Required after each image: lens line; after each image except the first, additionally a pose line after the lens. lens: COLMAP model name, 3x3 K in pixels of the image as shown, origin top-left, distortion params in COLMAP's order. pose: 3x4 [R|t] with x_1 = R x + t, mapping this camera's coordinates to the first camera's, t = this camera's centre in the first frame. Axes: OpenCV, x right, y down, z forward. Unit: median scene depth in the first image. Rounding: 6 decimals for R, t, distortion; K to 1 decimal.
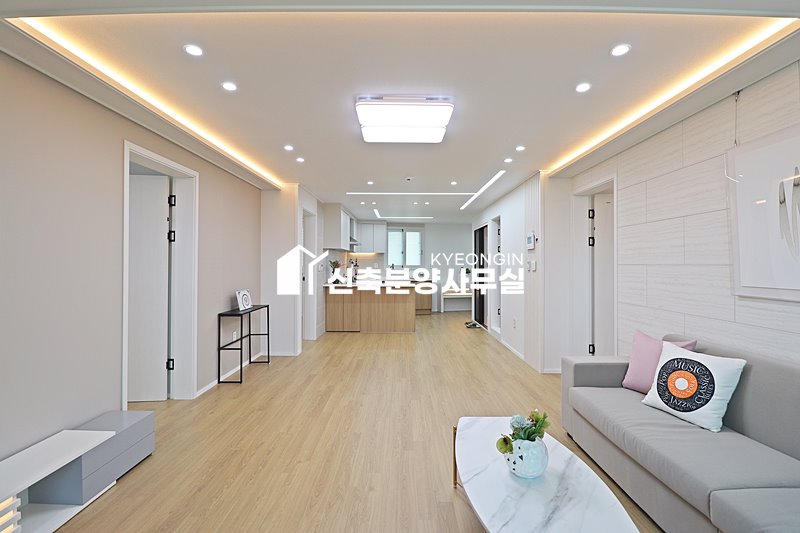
lens RADIAL K [[369.5, 0, 401.7], [0, 369.5, 260.2], [0, 0, 1]] dist [-0.001062, -0.012431]
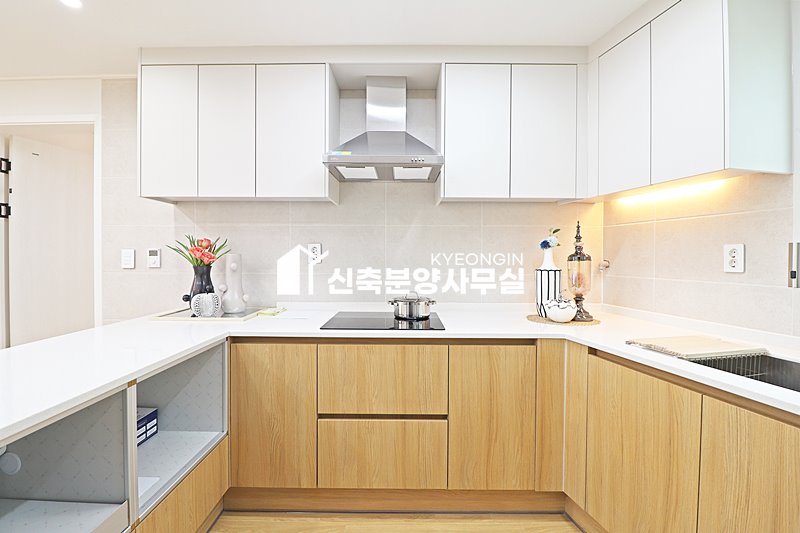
lens RADIAL K [[369.5, 0, 399.4], [0, 369.5, 261.7], [0, 0, 1]] dist [-0.001062, -0.012431]
pose [[-0.012669, 0.007495, -0.999892, 0.250883], [0.007381, 0.999945, 0.007402, 0.041861], [0.999893, -0.007286, -0.012724, 2.364696]]
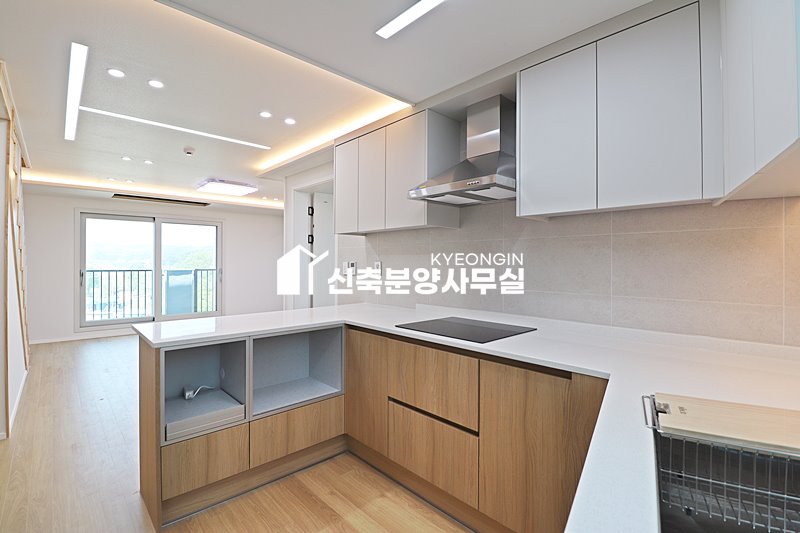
lens RADIAL K [[369.5, 0, 405.2], [0, 369.5, 264.0], [0, 0, 1]] dist [-0.001062, -0.012431]
pose [[-0.724719, -0.003590, -0.689036, 0.177867], [0.000497, 0.999983, -0.005733, 0.025128], [0.689045, -0.004497, -0.724705, 2.708279]]
